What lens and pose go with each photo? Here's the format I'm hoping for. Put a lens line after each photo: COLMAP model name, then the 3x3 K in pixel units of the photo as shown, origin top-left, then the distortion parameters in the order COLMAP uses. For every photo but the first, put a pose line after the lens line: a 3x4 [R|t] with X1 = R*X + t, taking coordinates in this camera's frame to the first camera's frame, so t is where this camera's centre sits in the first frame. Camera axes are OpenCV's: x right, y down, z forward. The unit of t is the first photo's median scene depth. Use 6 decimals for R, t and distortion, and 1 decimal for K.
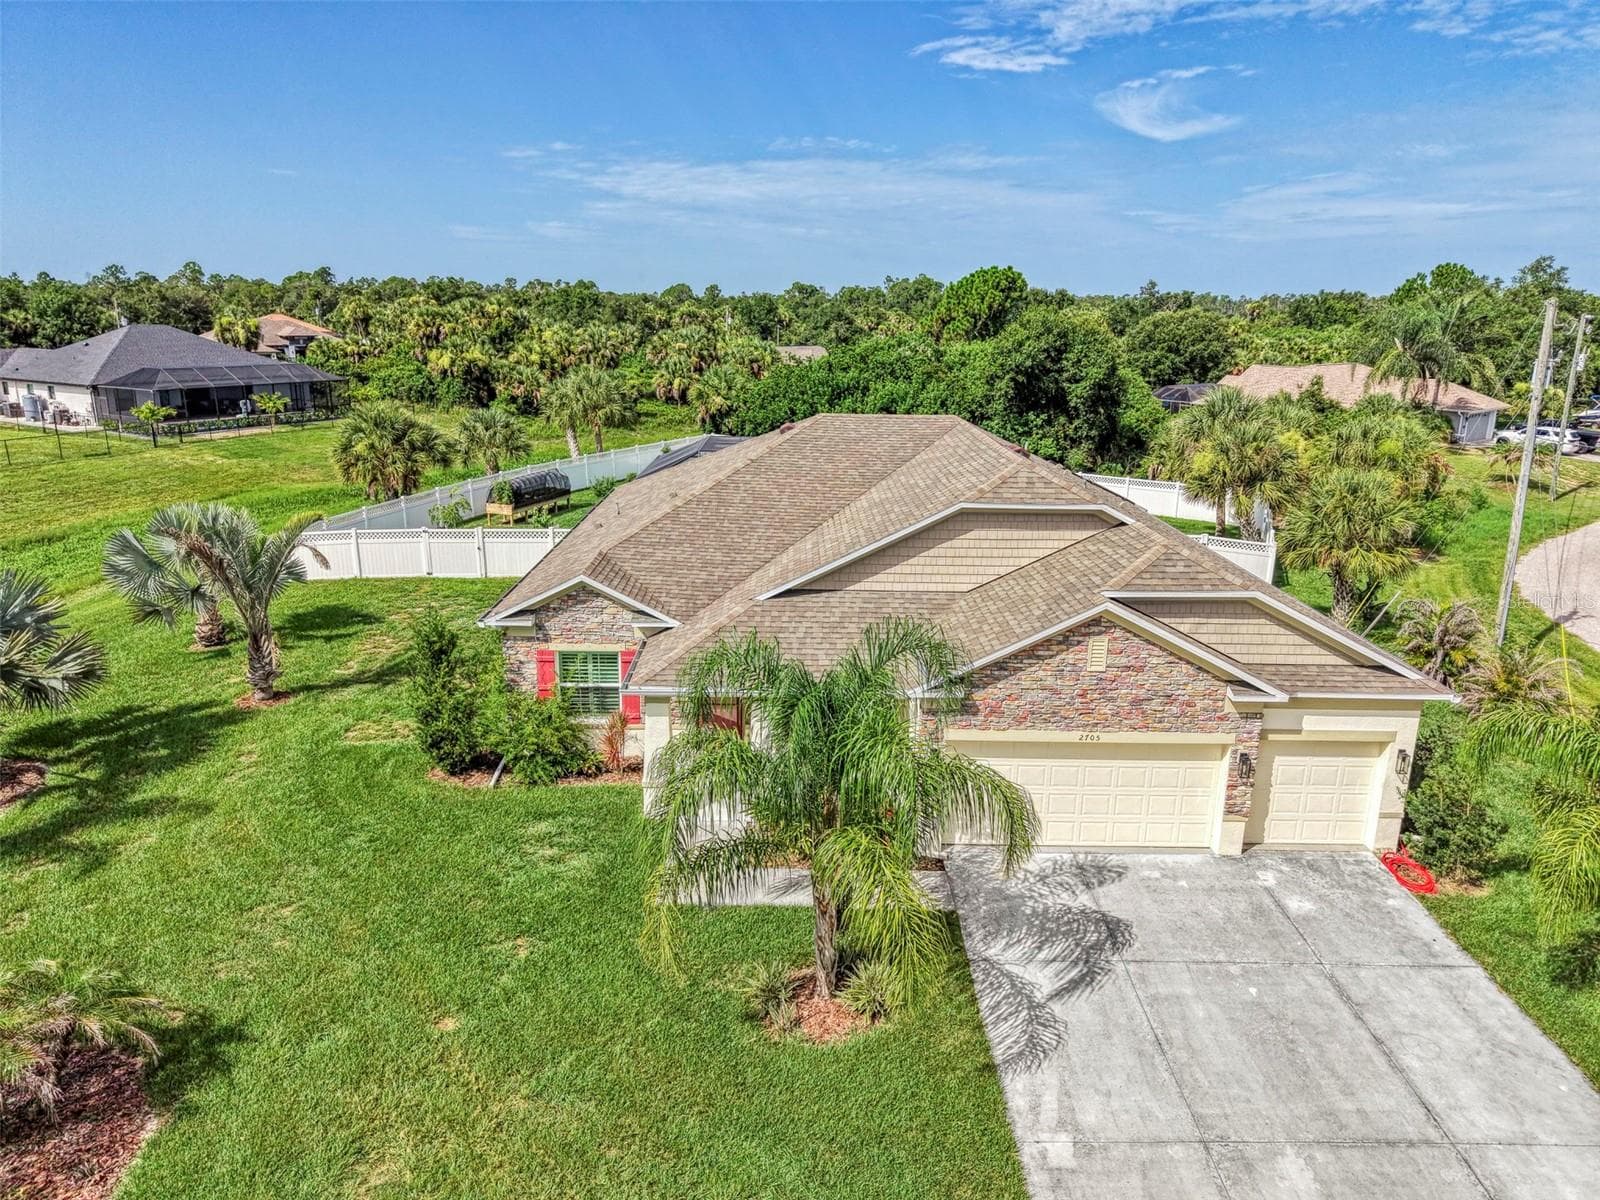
lens RADIAL K [[1076.9, 0, 801.1], [0, 1076.9, 584.0], [0, 0, 1]] dist [0.029668, -0.027005]
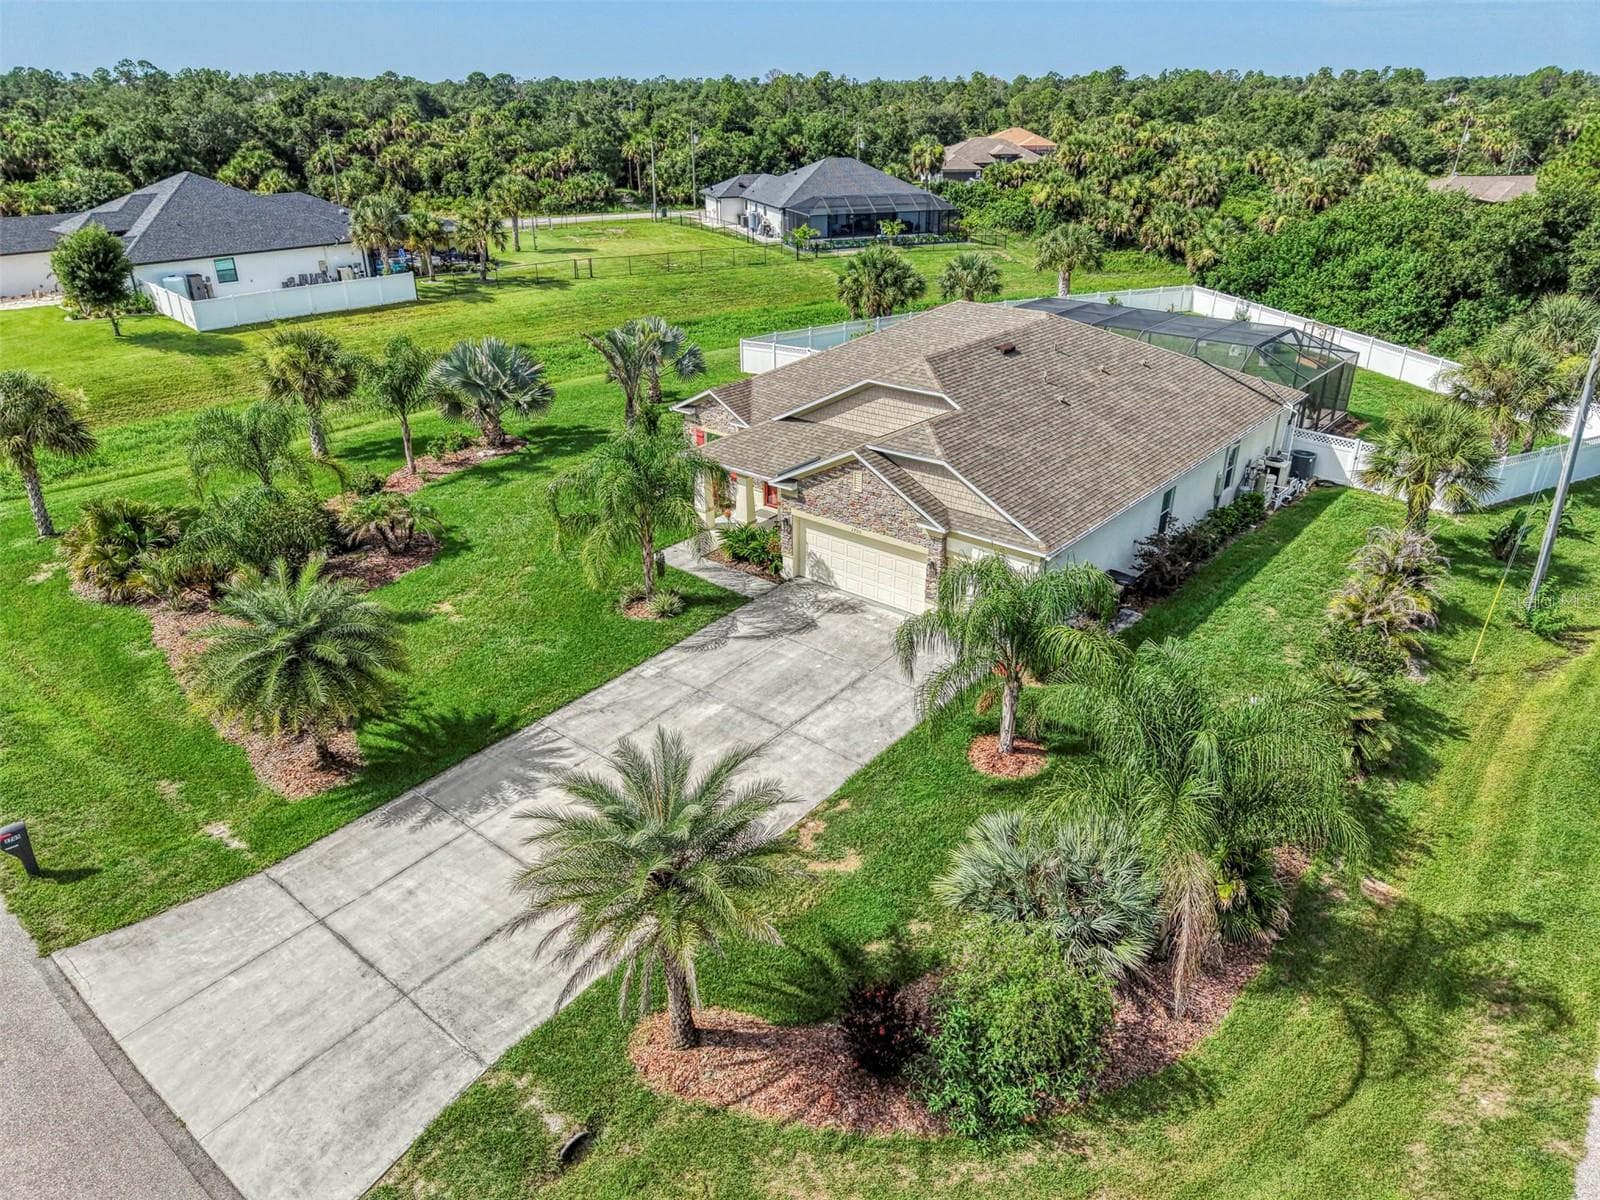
lens RADIAL K [[1076.9, 0, 802.5], [0, 1076.9, 588.1], [0, 0, 1]] dist [0.029668, -0.027005]
pose [[0.765205, 0.256950, -0.590286, 0.885405], [-0.147748, 0.962516, 0.227451, -0.102196], [0.626603, -0.086833, 0.774486, -0.263510]]
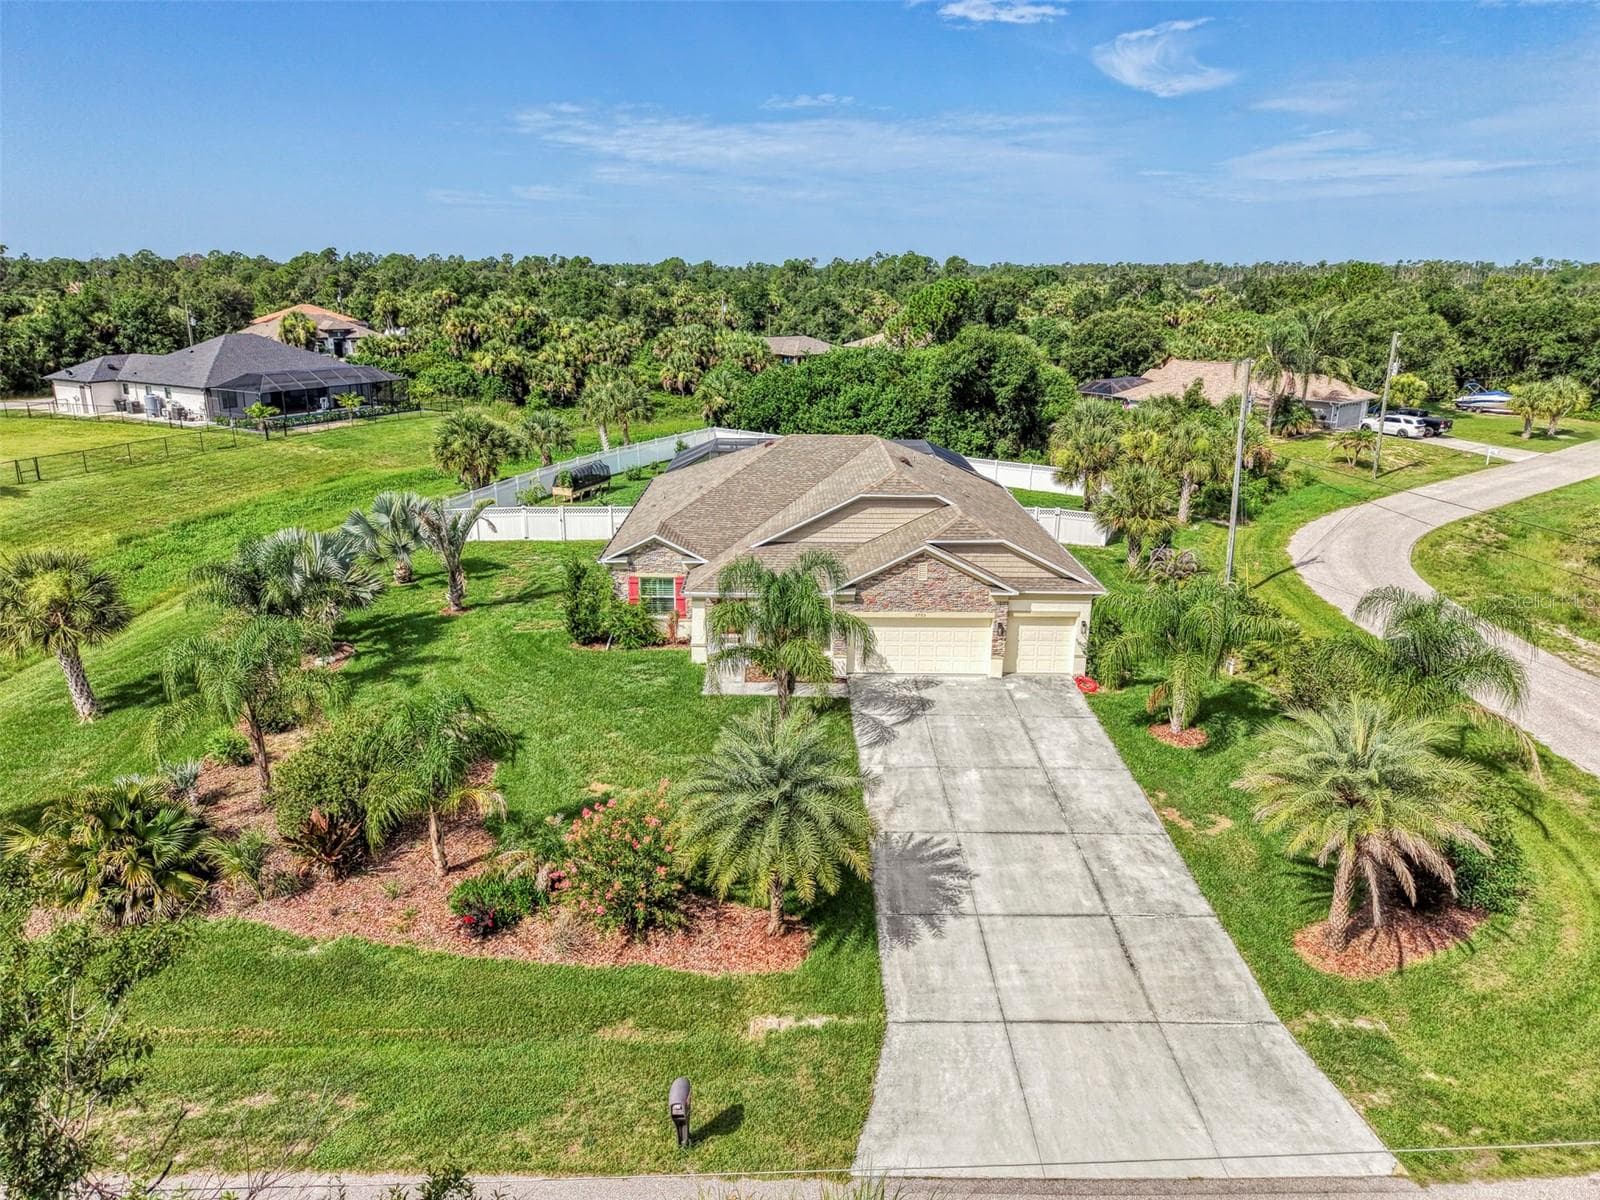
lens RADIAL K [[1076.9, 0, 798.2], [0, 1076.9, 609.5], [0, 0, 1]] dist [0.029668, -0.027005]
pose [[0.999984, -0.005574, 0.001051, 0.031222], [0.005514, 0.998703, 0.050612, 0.023217], [-0.001332, -0.050605, 0.998718, -0.686999]]
